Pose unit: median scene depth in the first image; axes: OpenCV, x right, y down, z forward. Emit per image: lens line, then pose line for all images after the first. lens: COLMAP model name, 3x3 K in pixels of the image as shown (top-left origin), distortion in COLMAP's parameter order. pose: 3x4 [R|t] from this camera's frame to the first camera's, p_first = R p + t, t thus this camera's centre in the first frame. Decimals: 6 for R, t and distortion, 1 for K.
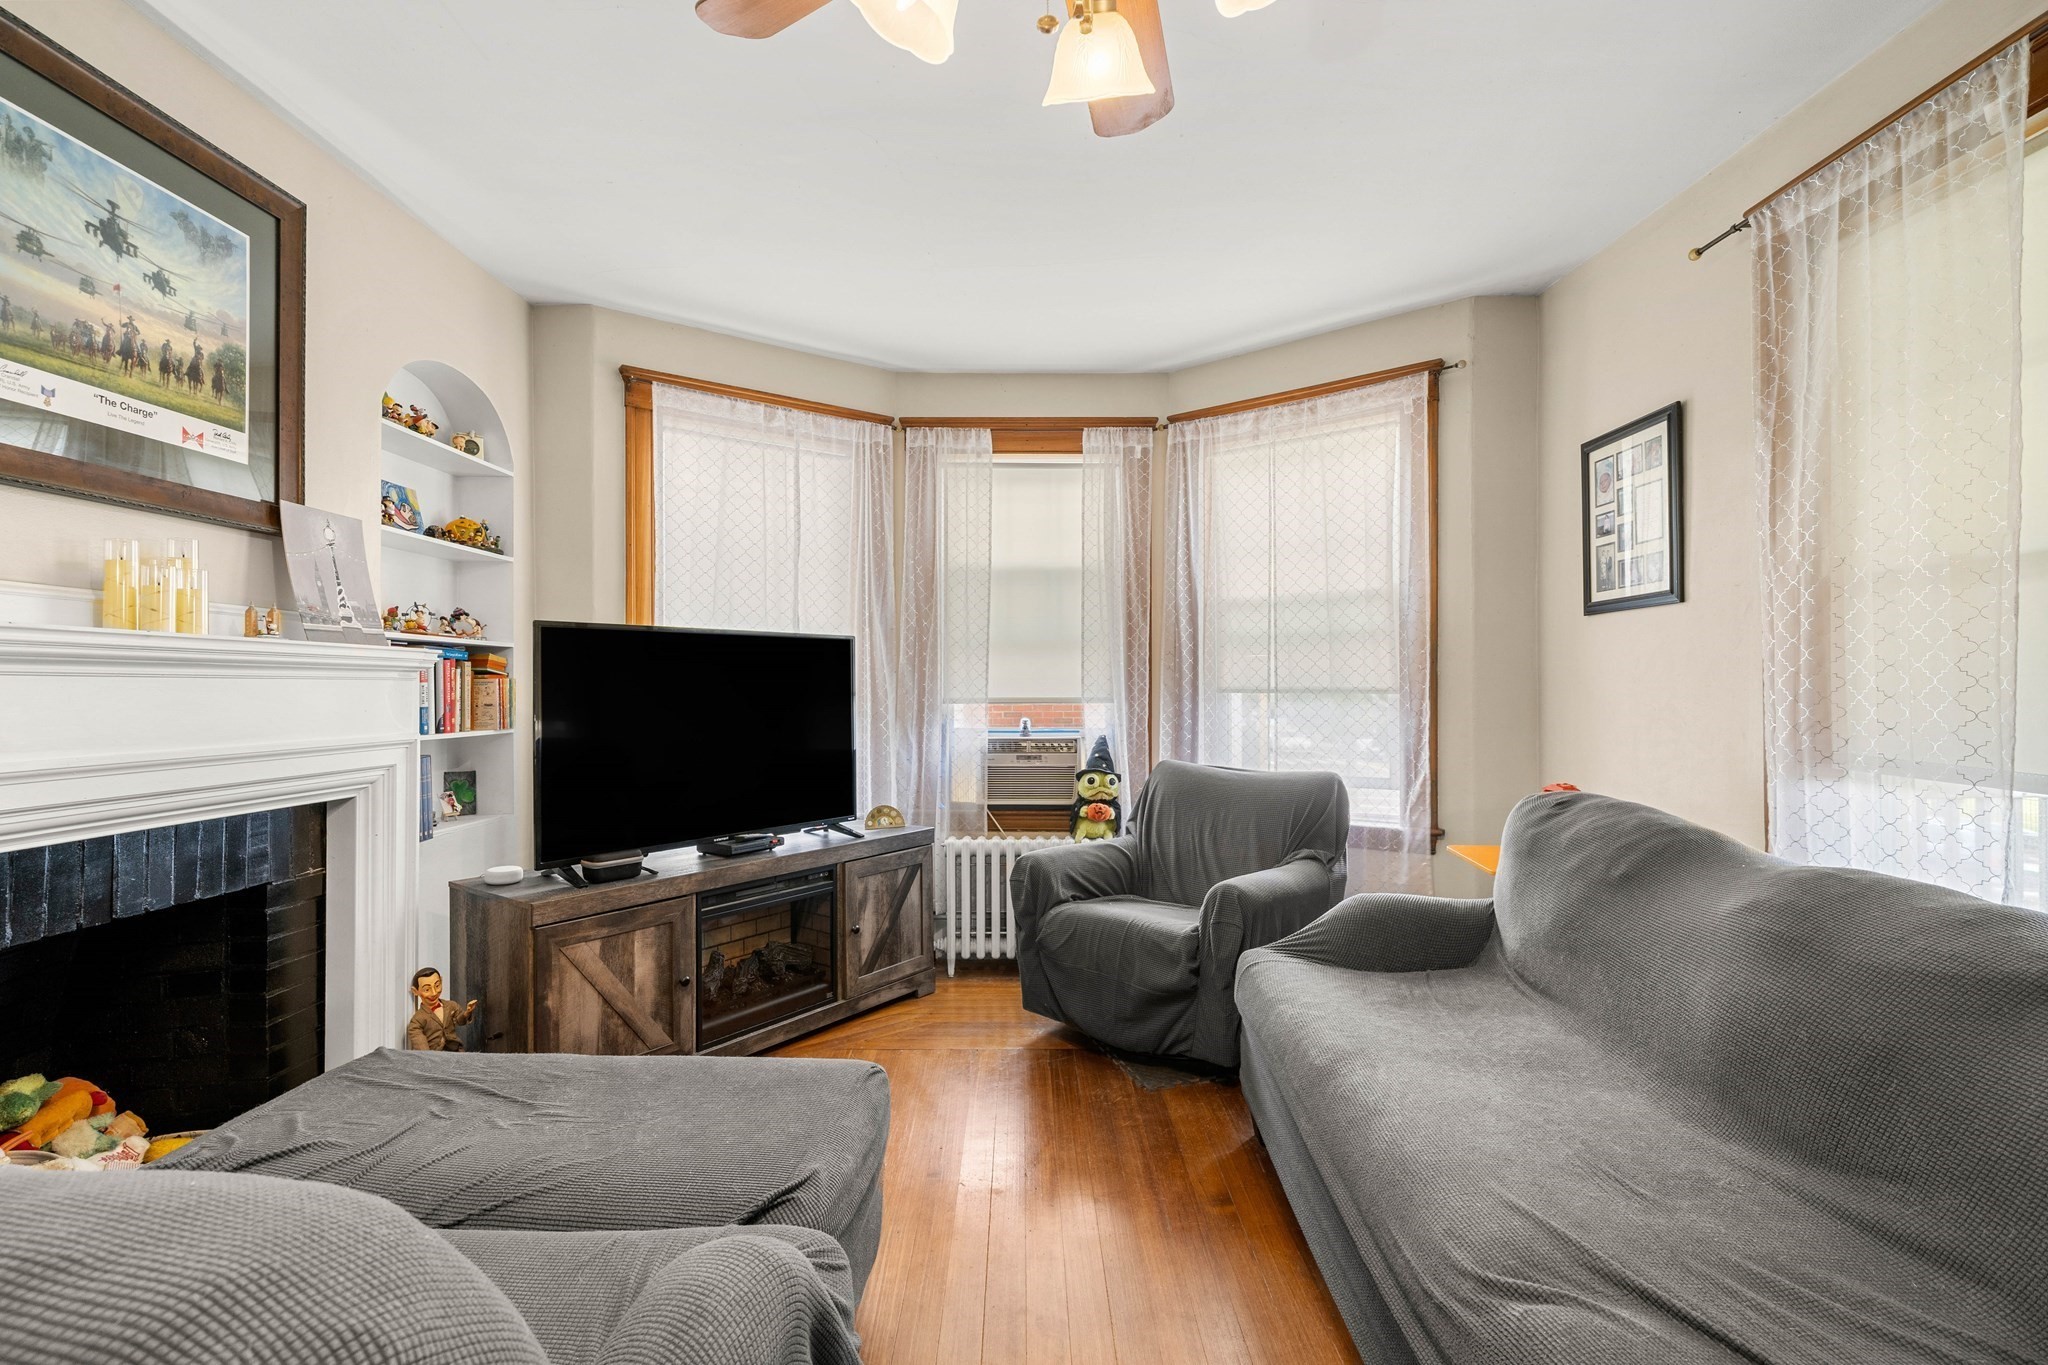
lens RADIAL K [[984.9, 0, 1030.9], [0, 984.9, 686.1], [0, 0, 1]] dist [0.000006, 0.000220]
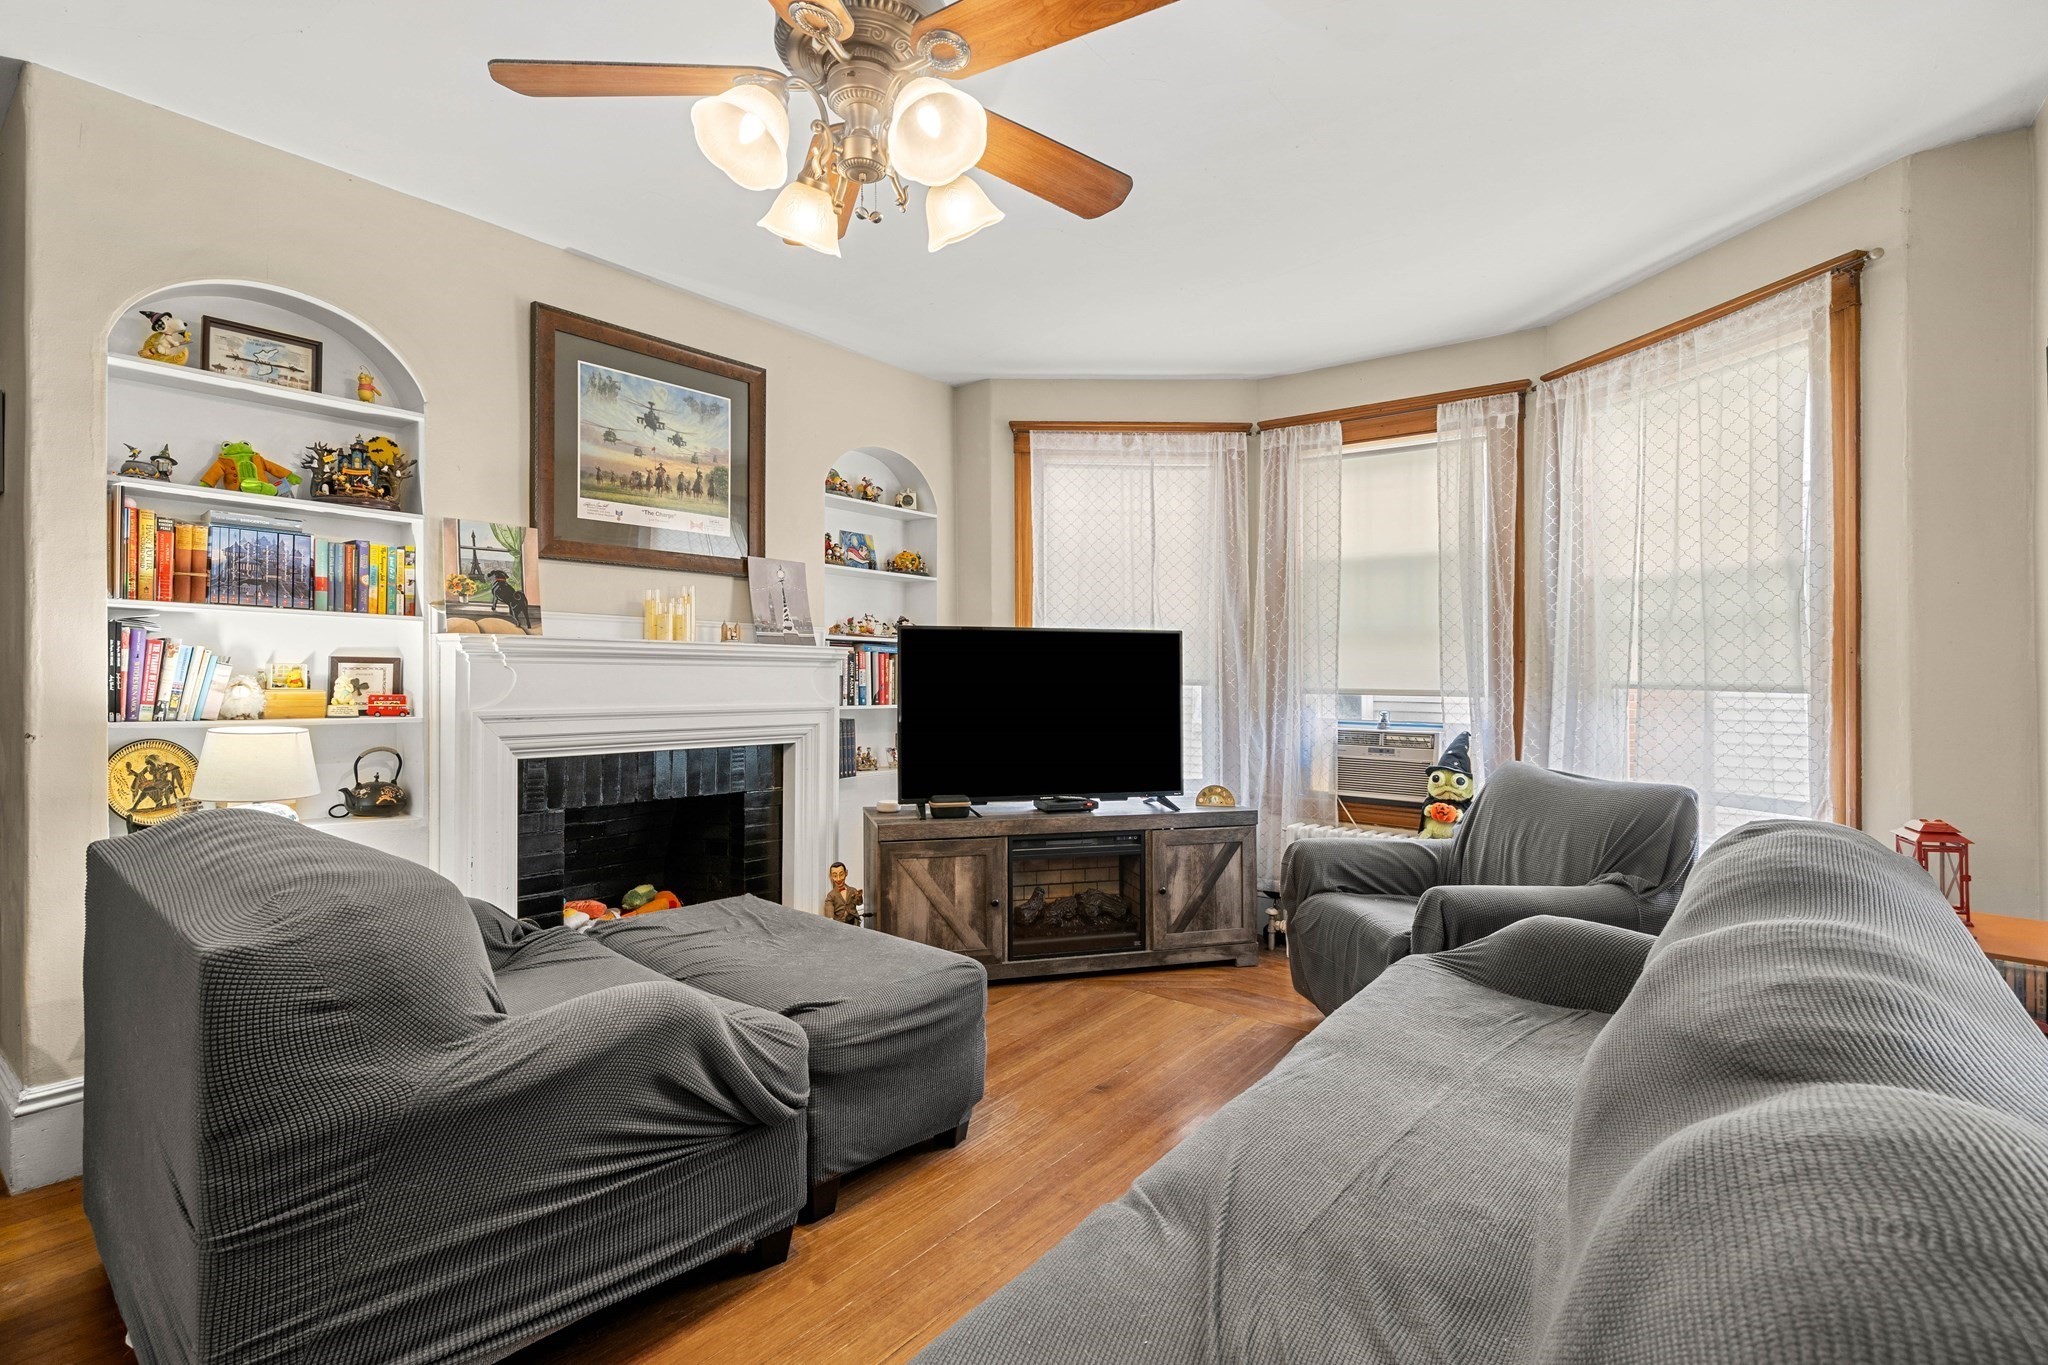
lens RADIAL K [[984.9, 0, 984.5], [0, 984.9, 673.8], [0, 0, 1]] dist [0.000006, 0.000220]
pose [[0.773825, 0.010341, -0.633315, 0.377307], [-0.011135, 0.999934, 0.002722, -0.002457], [0.633302, 0.004946, 0.773889, -0.005544]]
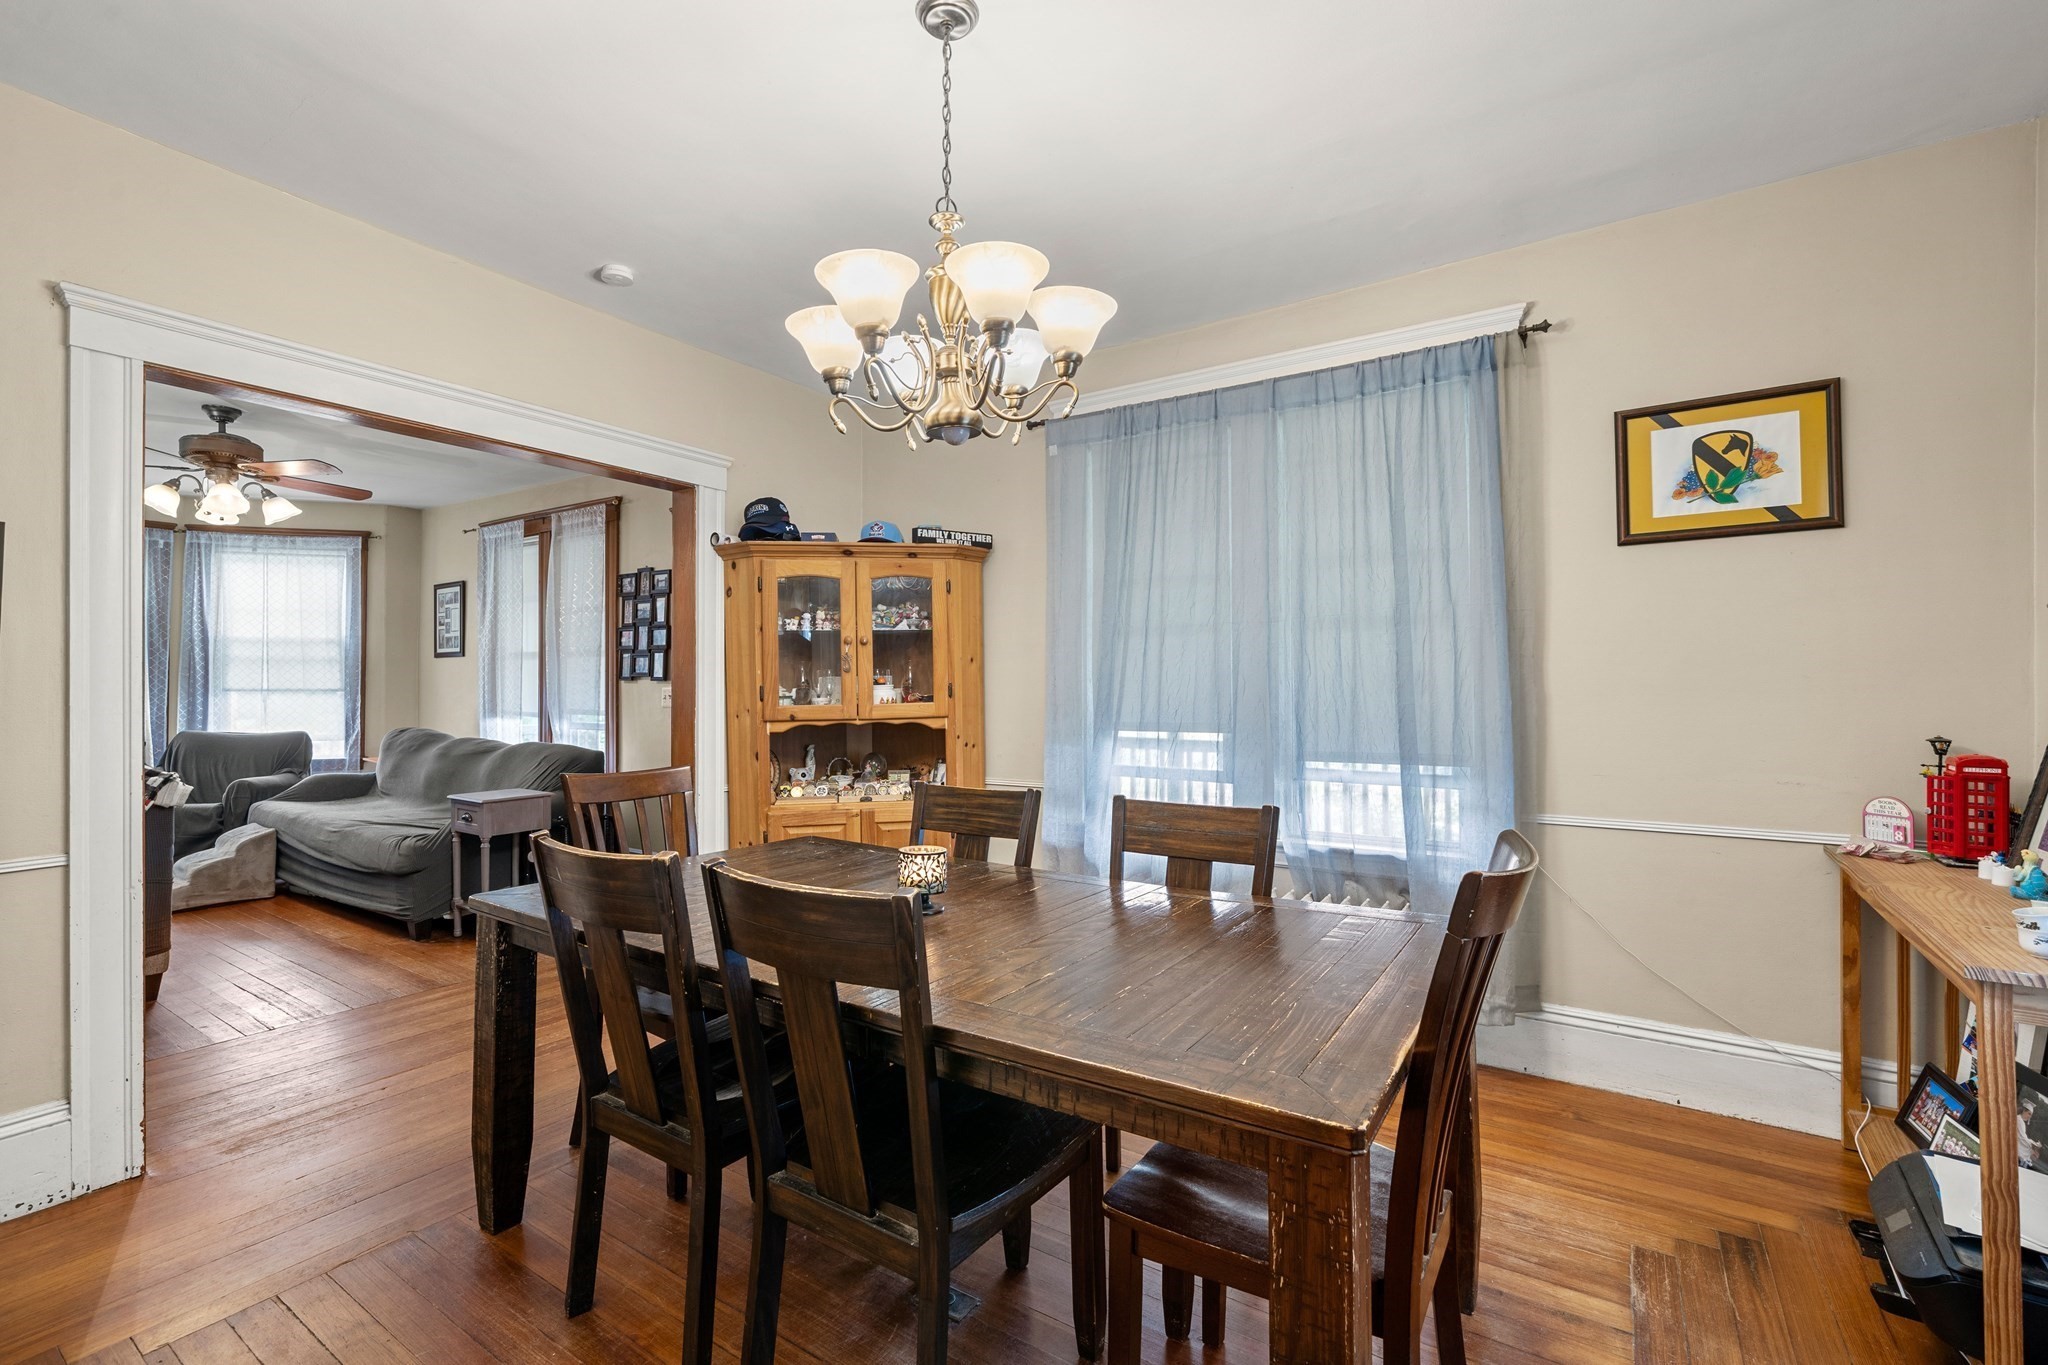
lens RADIAL K [[913.1, 0, 1032.0], [0, 913.1, 672.1], [0, 0, 1]] dist [0.000263, 0.000147]
pose [[0.576322, 0.010107, 0.817160, -0.351276], [-0.002138, 0.999939, -0.010859, -0.014442], [-0.817220, 0.004511, 0.576308, -1.255405]]
